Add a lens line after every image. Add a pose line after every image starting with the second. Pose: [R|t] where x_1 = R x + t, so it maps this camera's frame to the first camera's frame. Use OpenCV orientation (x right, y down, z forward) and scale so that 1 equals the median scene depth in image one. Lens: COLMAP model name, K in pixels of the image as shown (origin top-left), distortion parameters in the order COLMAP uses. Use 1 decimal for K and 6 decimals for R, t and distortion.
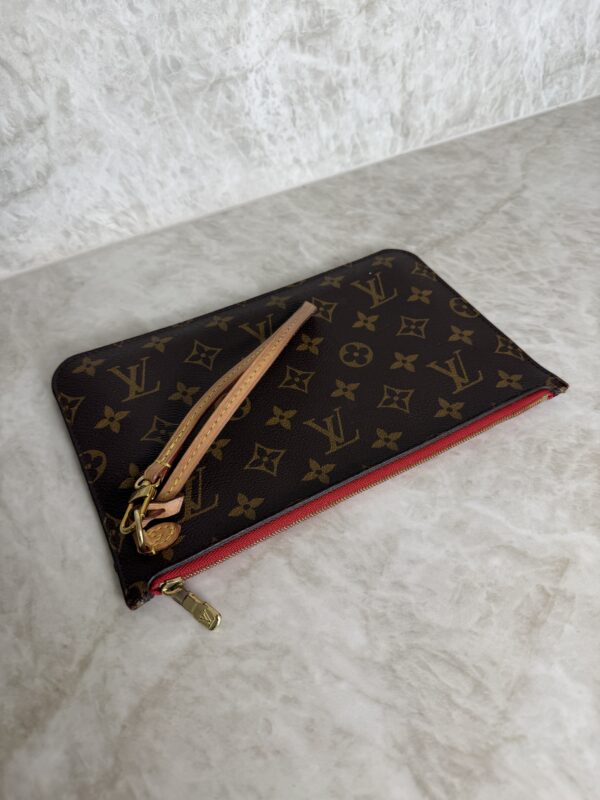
lens RADIAL K [[579.6, 0, 298.1], [0, 579.6, 404.9], [0, 0, 1]] dist [-0.033208, -0.004407]
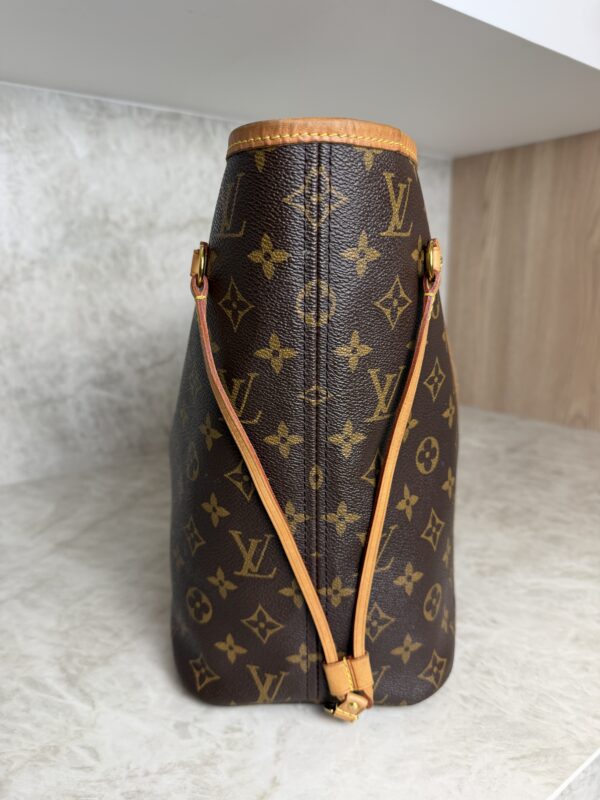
lens RADIAL K [[586.9, 0, 299.5], [0, 586.9, 400.3], [0, 0, 1]] dist [-0.027569, -0.002386]
pose [[0.987734, -0.009168, 0.155875, 0.332502], [0.104858, 0.778631, -0.618658, 0.607858], [-0.115697, 0.627415, 0.770042, -0.471213]]
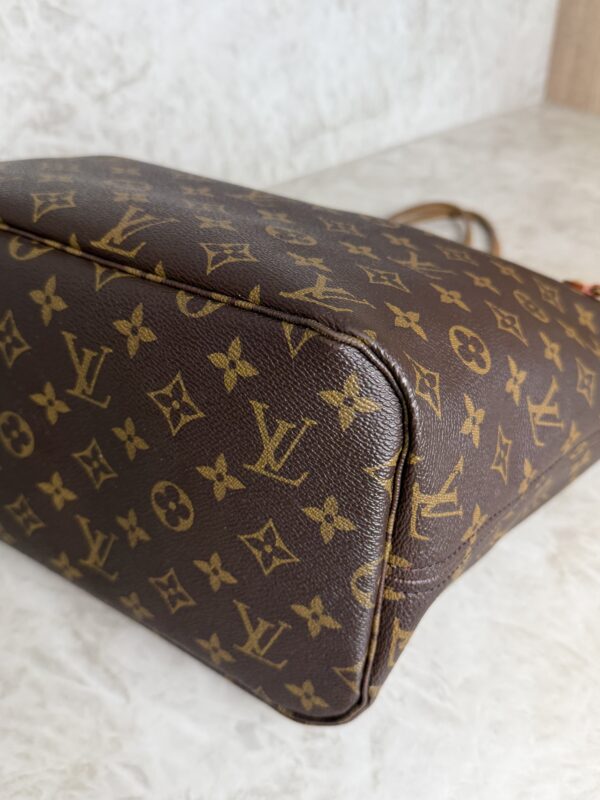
lens RADIAL K [[736.5, 0, 299.9], [0, 736.5, 397.8], [0, 0, 1]] dist [-0.043892, -0.002268]
pose [[0.988306, -0.091163, 0.122235, 0.287991], [0.115137, 0.971708, -0.206221, 0.279148], [-0.099977, 0.217883, 0.970841, -0.395093]]
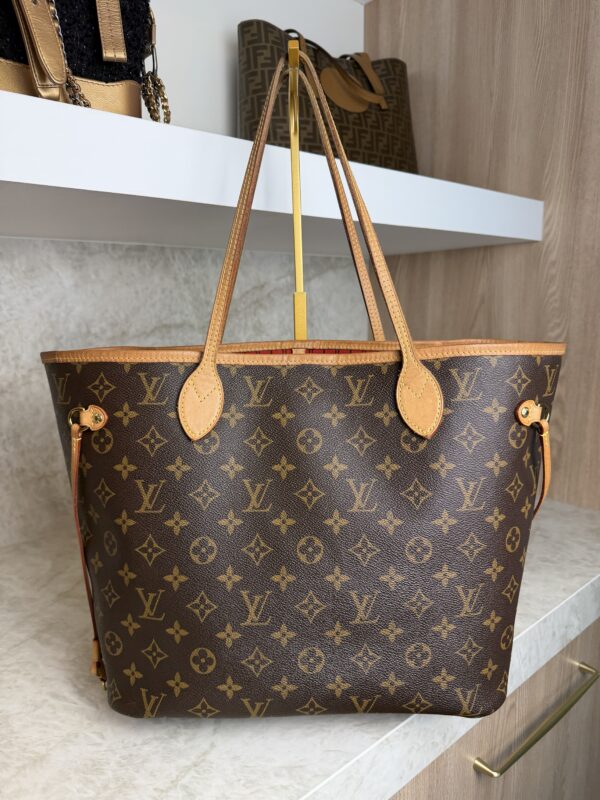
lens RADIAL K [[568.8, 0, 302.5], [0, 568.8, 408.4], [0, 0, 1]] dist [0.021114, -0.036880]
pose [[0.974104, -0.020301, 0.225186, 0.338616], [0.160646, 0.762989, -0.626132, 0.760979], [-0.159103, 0.646093, 0.746492, -0.965987]]
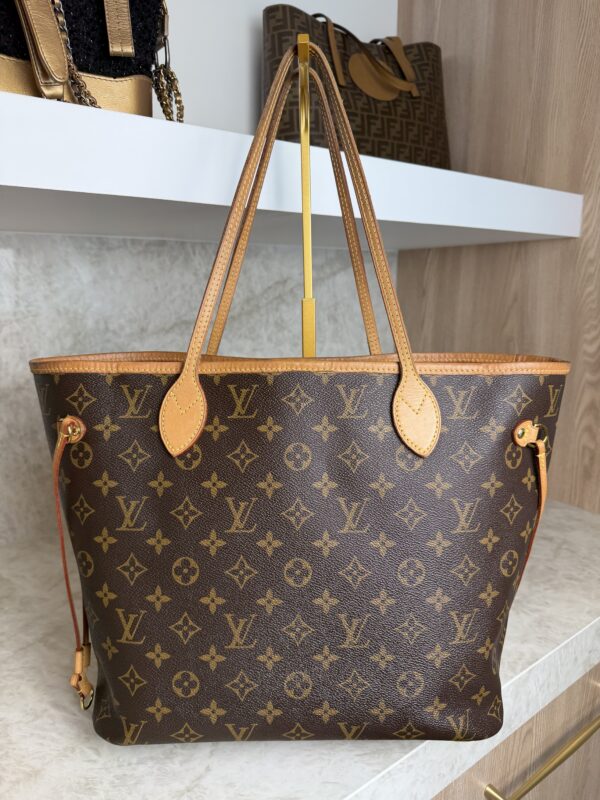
lens RADIAL K [[568.8, 0, 302.5], [0, 568.8, 408.4], [0, 0, 1]] dist [0.021114, -0.036880]
pose [[0.985568, -0.004000, 0.169230, 0.402747], [0.108626, 0.781681, -0.614146, 0.684955], [-0.129828, 0.623665, 0.770835, -0.968903]]
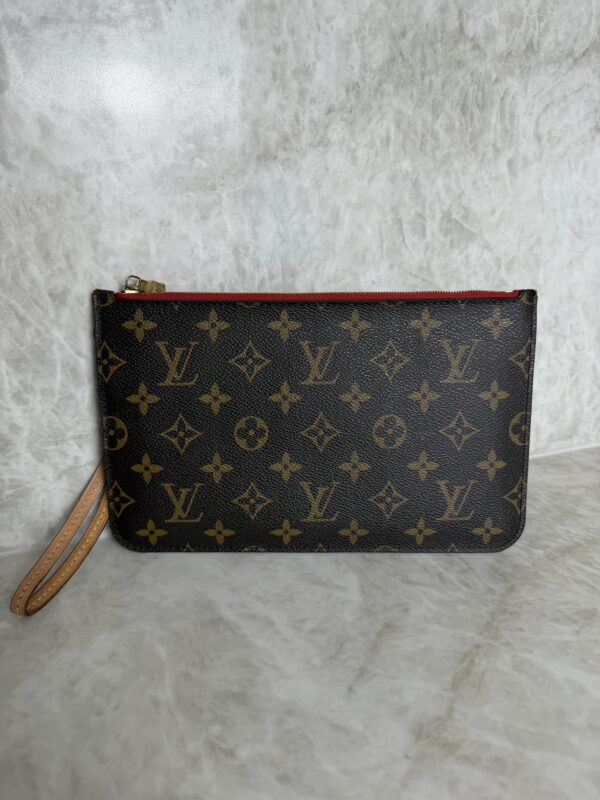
lens RADIAL K [[586.9, 0, 299.5], [0, 586.9, 400.3], [0, 0, 1]] dist [-0.027569, -0.002386]
pose [[0.992209, 0.061500, -0.108347, -0.073916], [-0.110065, 0.840161, -0.531051, 0.035291], [0.058369, 0.538839, 0.840384, 0.136535]]
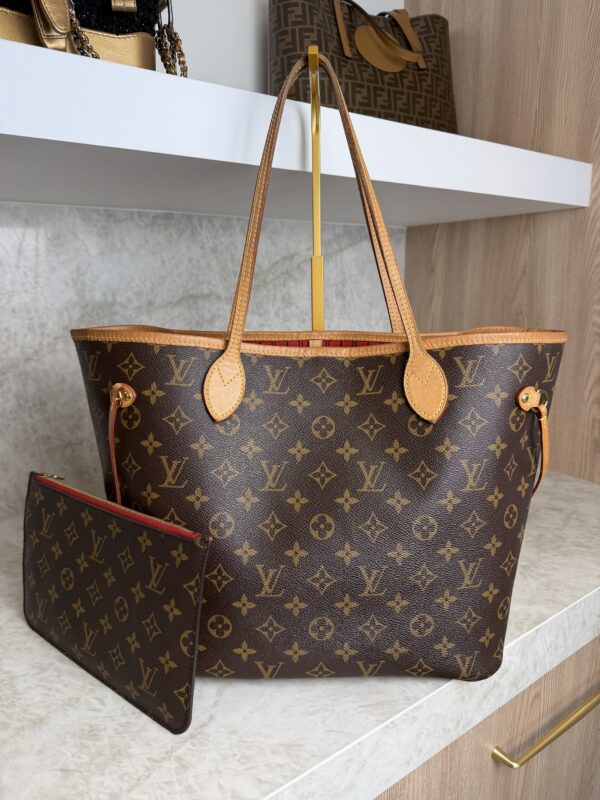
lens RADIAL K [[568.2, 0, 303.9], [0, 568.2, 404.7], [0, 0, 1]] dist [0.020673, -0.038381]
pose [[0.988471, -0.007816, 0.151208, 0.421445], [0.100146, 0.782765, -0.614207, 0.754309], [-0.113559, 0.622269, 0.774523, -0.912395]]
